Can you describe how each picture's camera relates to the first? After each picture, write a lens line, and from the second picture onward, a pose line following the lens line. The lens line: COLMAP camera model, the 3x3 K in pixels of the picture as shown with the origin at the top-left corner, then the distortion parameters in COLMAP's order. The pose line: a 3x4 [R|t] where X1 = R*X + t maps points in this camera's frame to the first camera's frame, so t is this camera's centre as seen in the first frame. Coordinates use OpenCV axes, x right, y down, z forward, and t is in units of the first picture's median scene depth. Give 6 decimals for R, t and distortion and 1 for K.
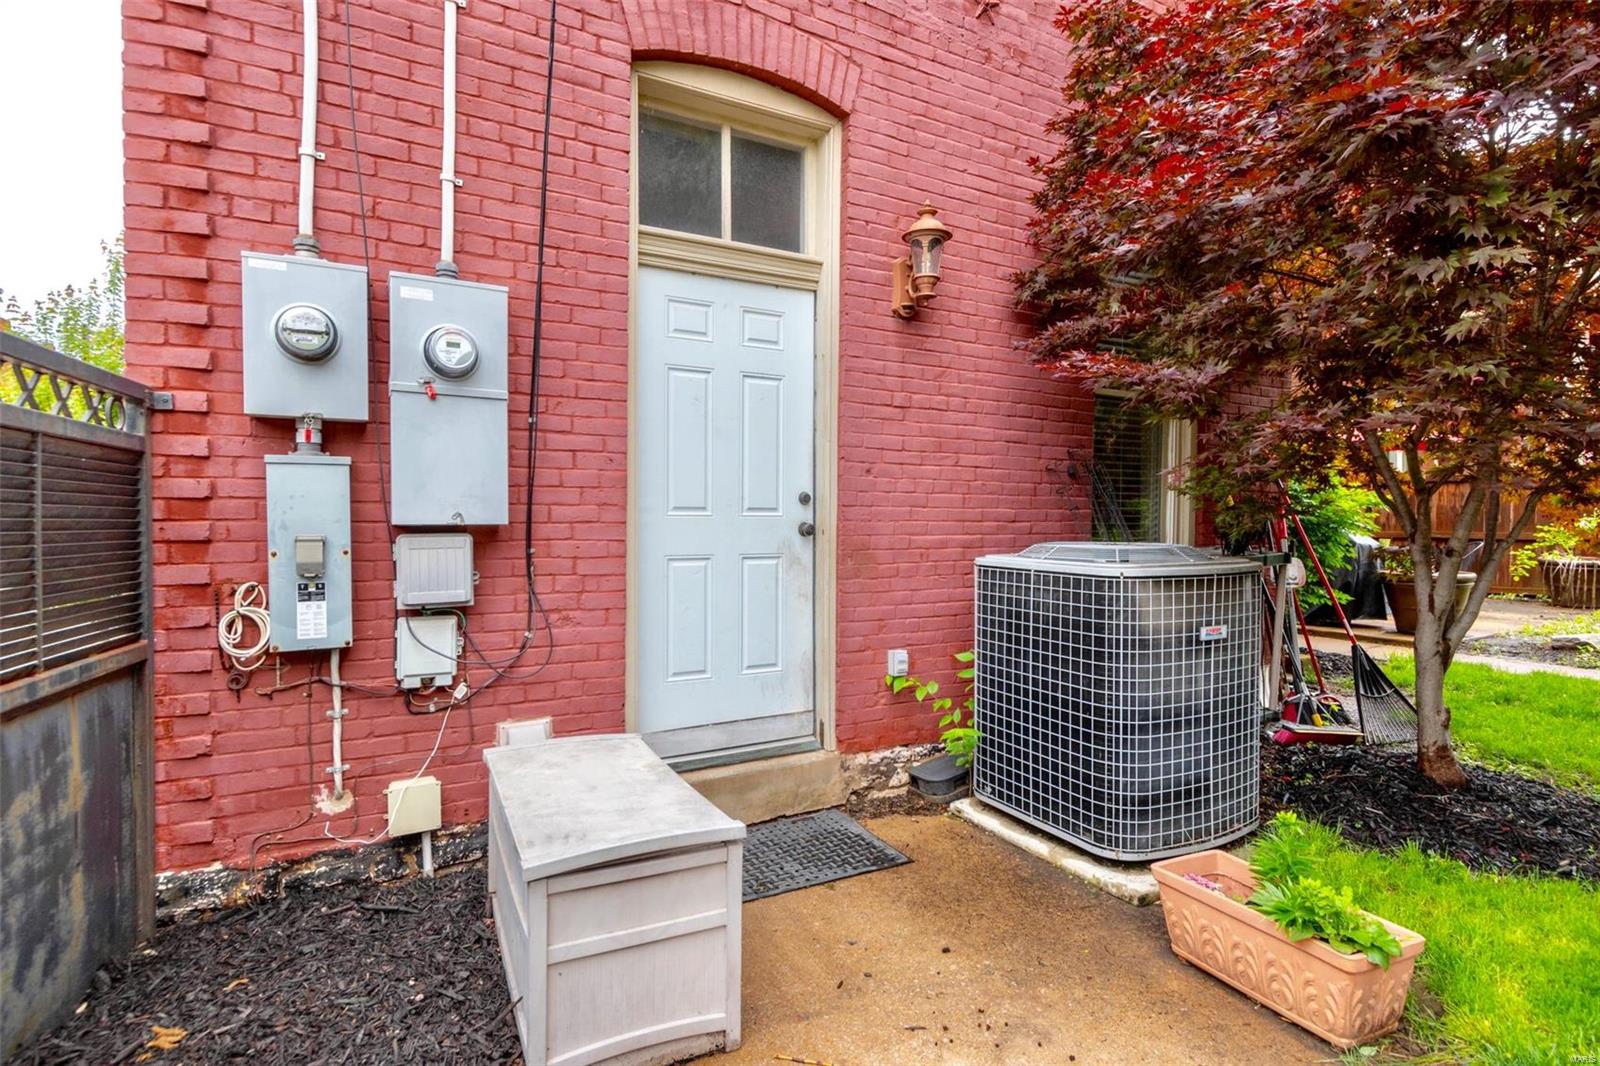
lens RADIAL K [[797.1, 0, 817.9], [0, 797.1, 528.6], [0, 0, 1]] dist [0.000071, 0.000124]
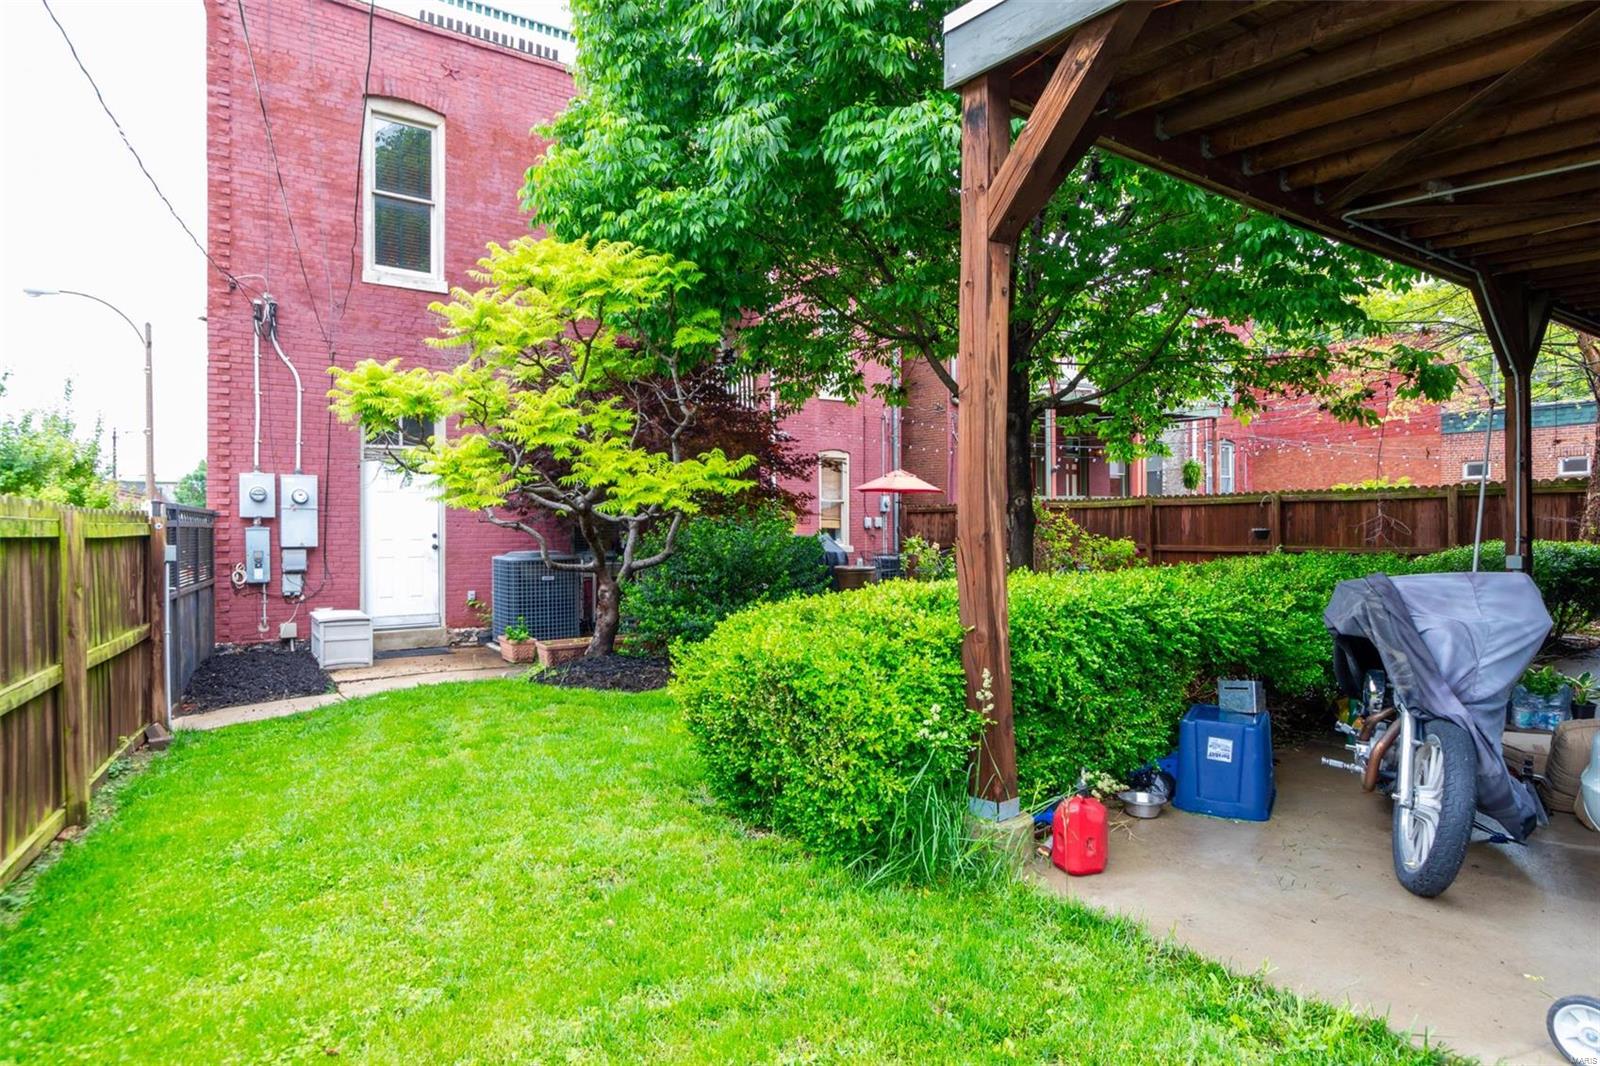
lens RADIAL K [[864.9, 0, 800.0], [0, 864.9, 533.0], [0, 0, 1]] dist [-0.001507, -0.000717]
pose [[0.994008, -0.003506, 0.109251, 1.284619], [0.004064, 0.999980, -0.004891, -0.037179], [-0.109231, 0.005306, 0.994002, -2.958993]]
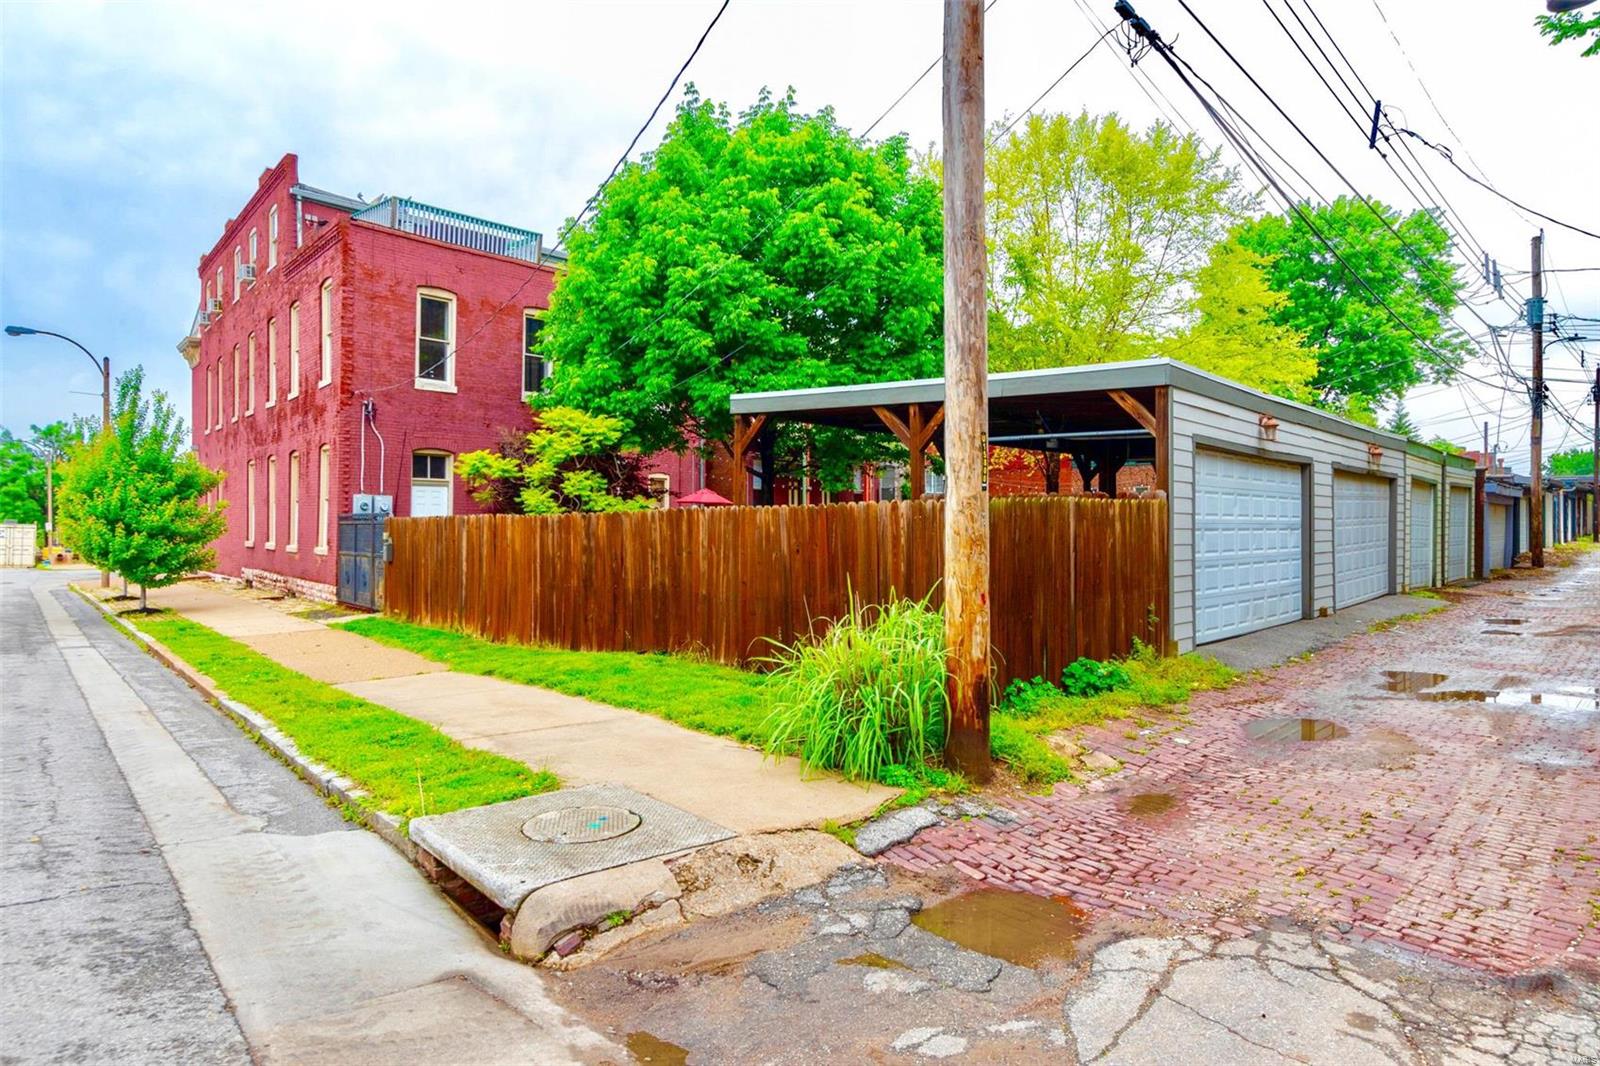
lens RADIAL K [[915.3, 0, 800.0], [0, 915.3, 533.0], [0, 0, 1]] dist [0.001811, 0.000425]
pose [[0.942091, 0.003572, 0.335339, 0.207591], [-0.002971, 0.999993, -0.002304, -0.011736], [-0.335345, 0.001175, 0.942095, -6.984742]]
